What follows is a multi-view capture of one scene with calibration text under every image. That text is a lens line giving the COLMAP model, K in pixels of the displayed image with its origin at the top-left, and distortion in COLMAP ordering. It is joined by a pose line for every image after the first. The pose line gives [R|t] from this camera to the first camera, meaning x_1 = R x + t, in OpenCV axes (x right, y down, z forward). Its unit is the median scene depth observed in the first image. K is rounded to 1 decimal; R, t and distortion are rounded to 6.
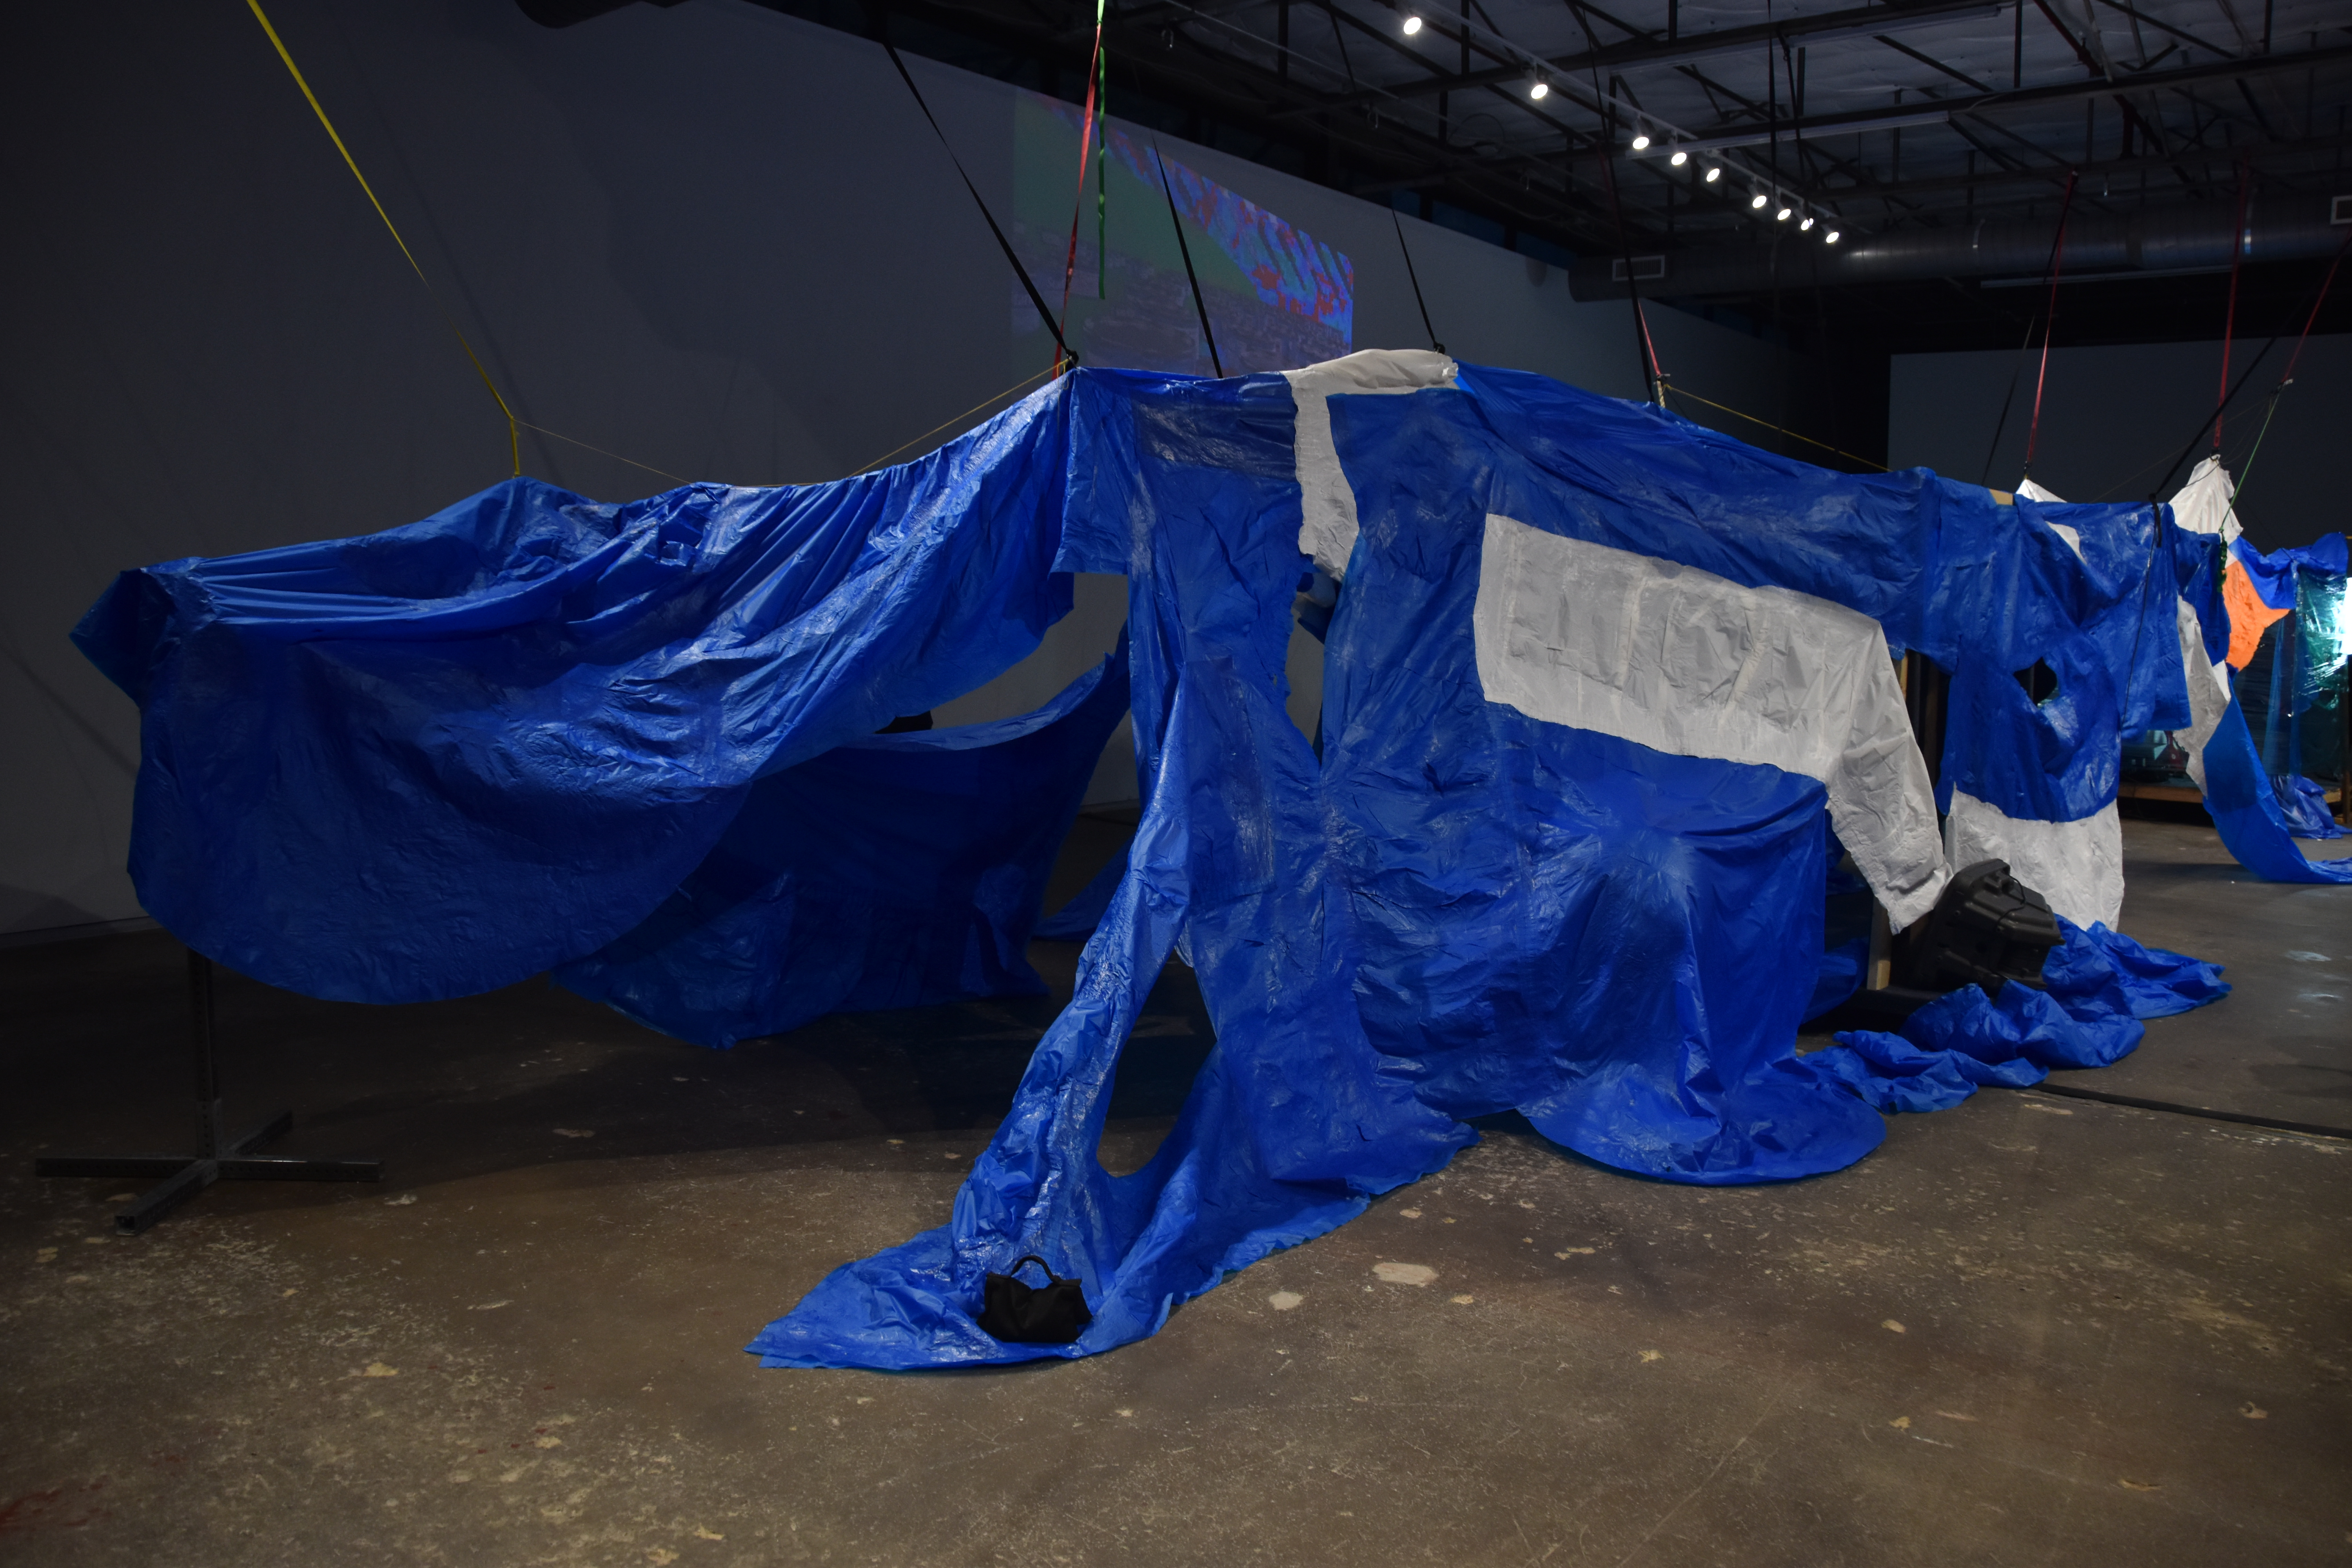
lens RADIAL K [[1870.8, 0, 1176.0], [0, 1870.8, 784.0], [0, 0, 1]] dist [-0.149410, 0.121742]
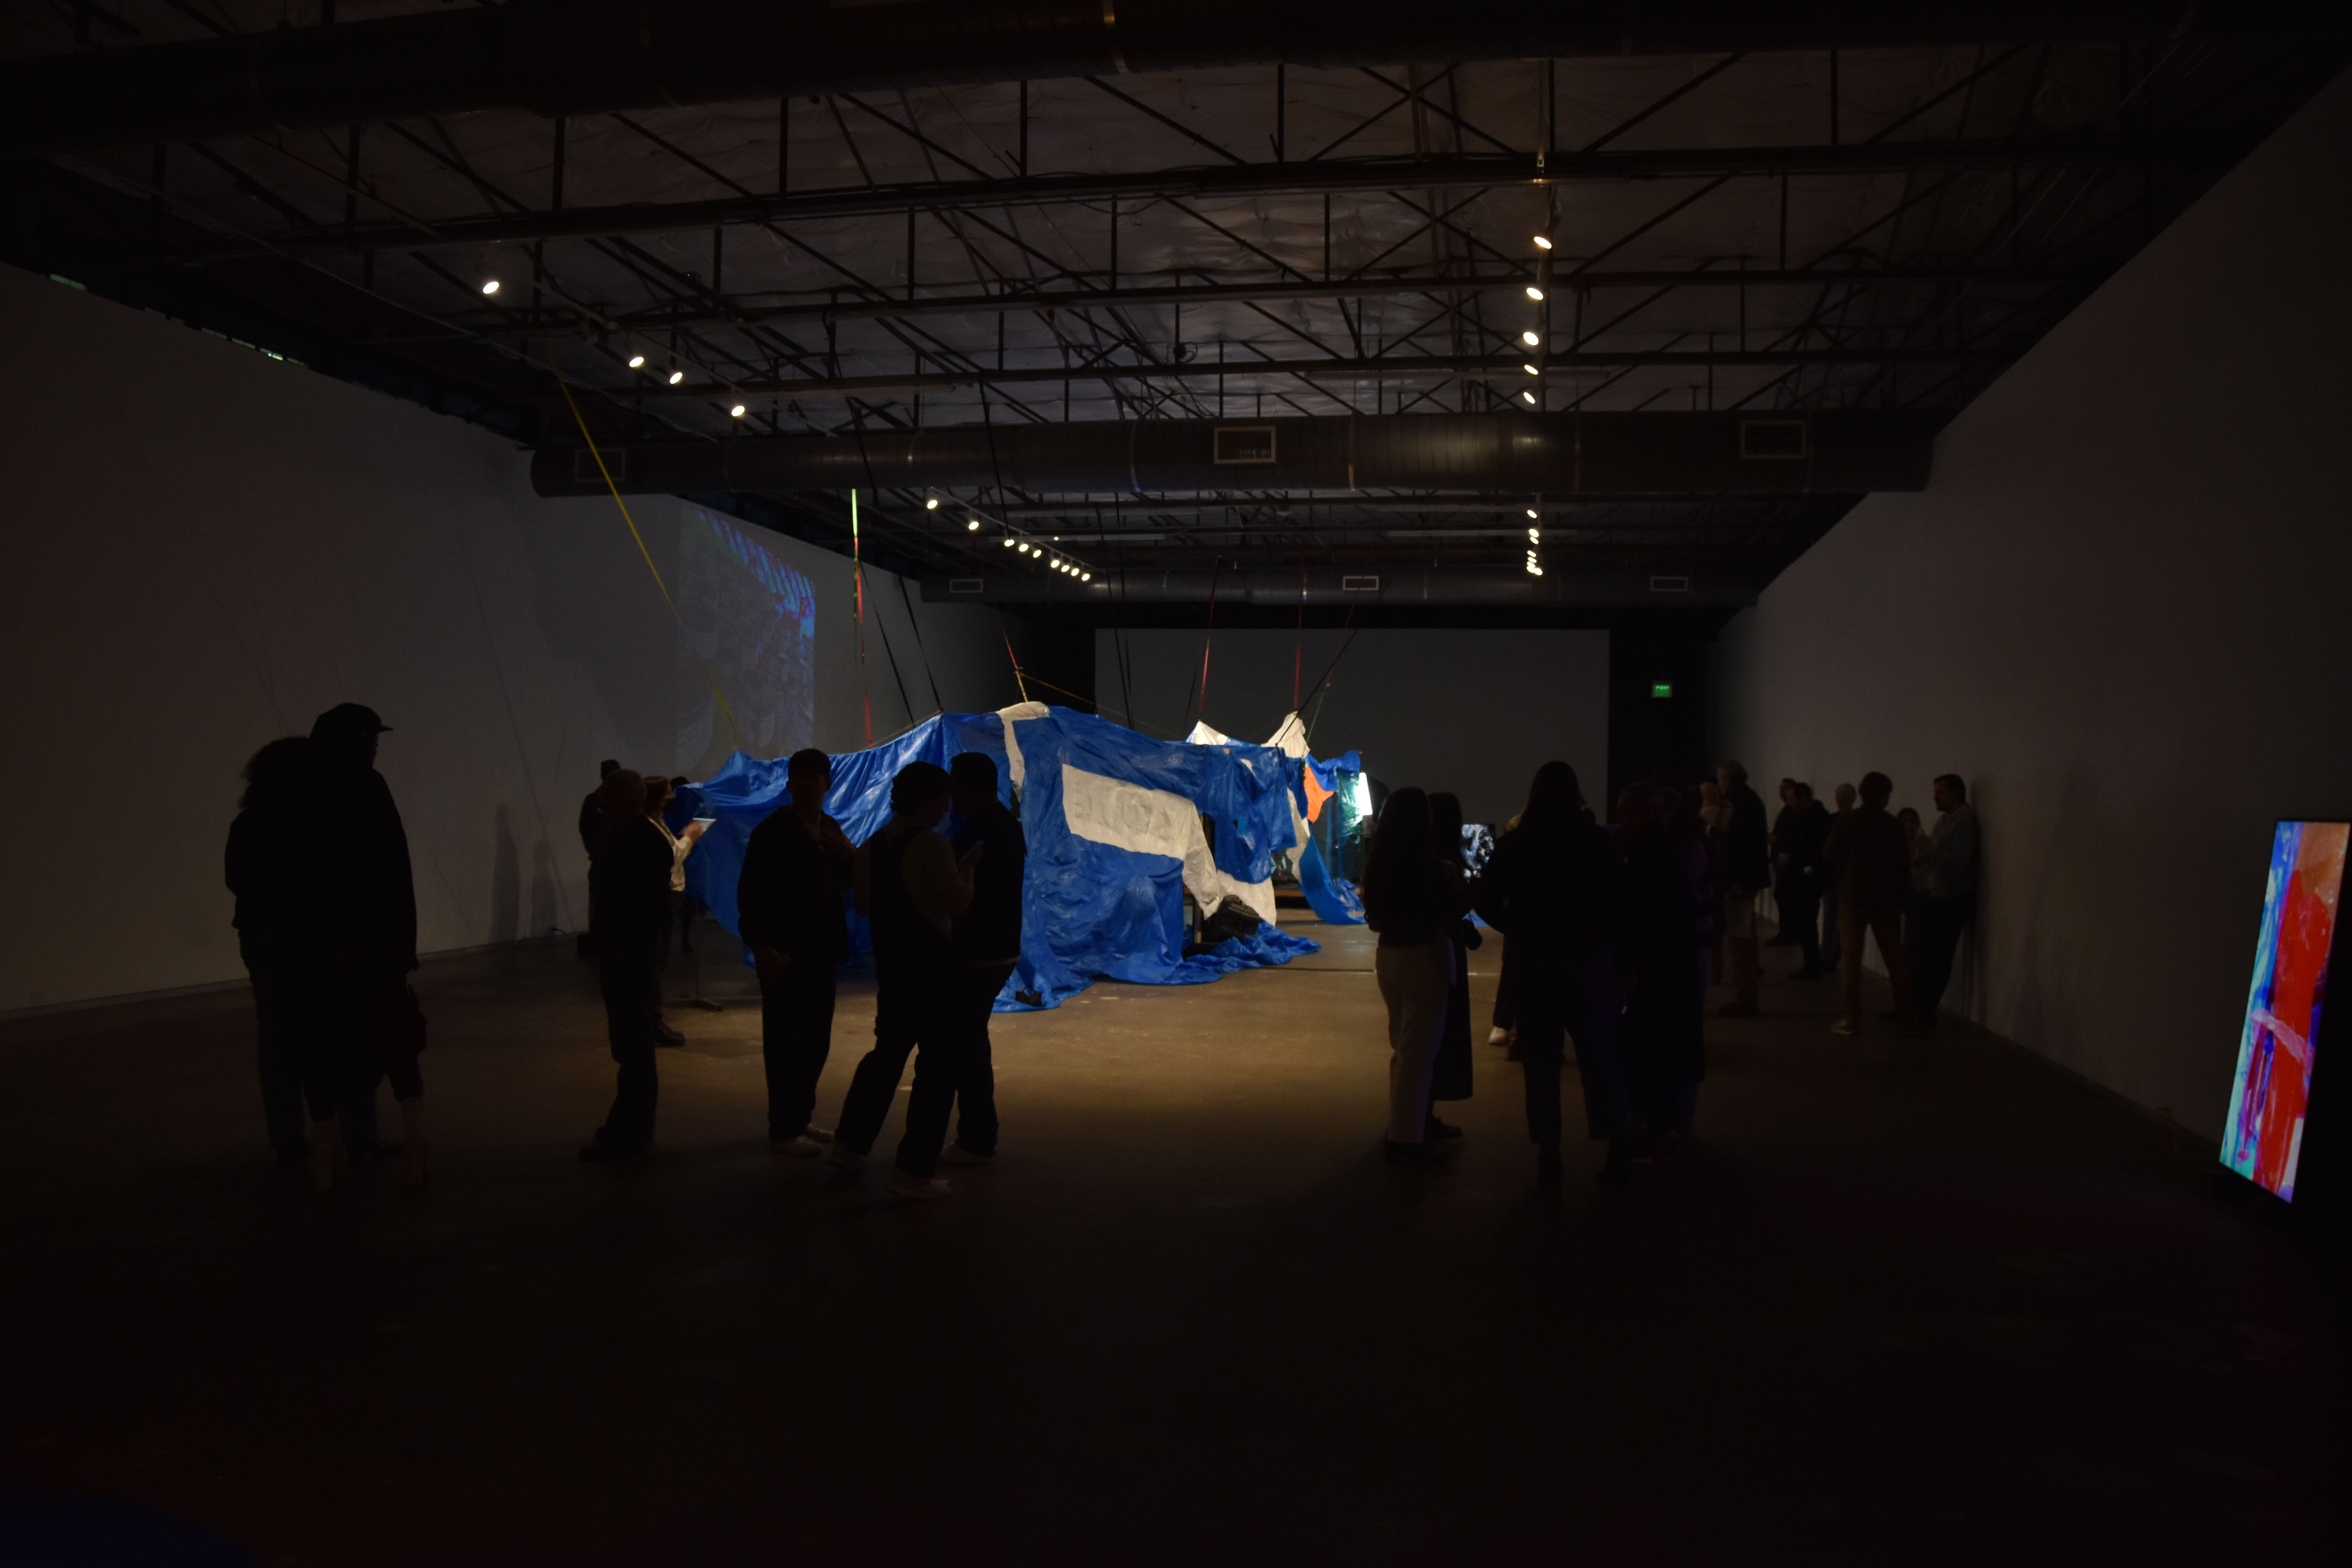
lens RADIAL K [[1870.8, 0, 1176.0], [0, 1870.8, 784.0], [0, 0, 1]] dist [-0.149410, 0.121742]
pose [[0.892630, -0.004679, 0.450765, -0.884092], [0.048696, 0.995096, -0.086101, 0.120755], [-0.448151, 0.098807, 0.888480, -1.436173]]
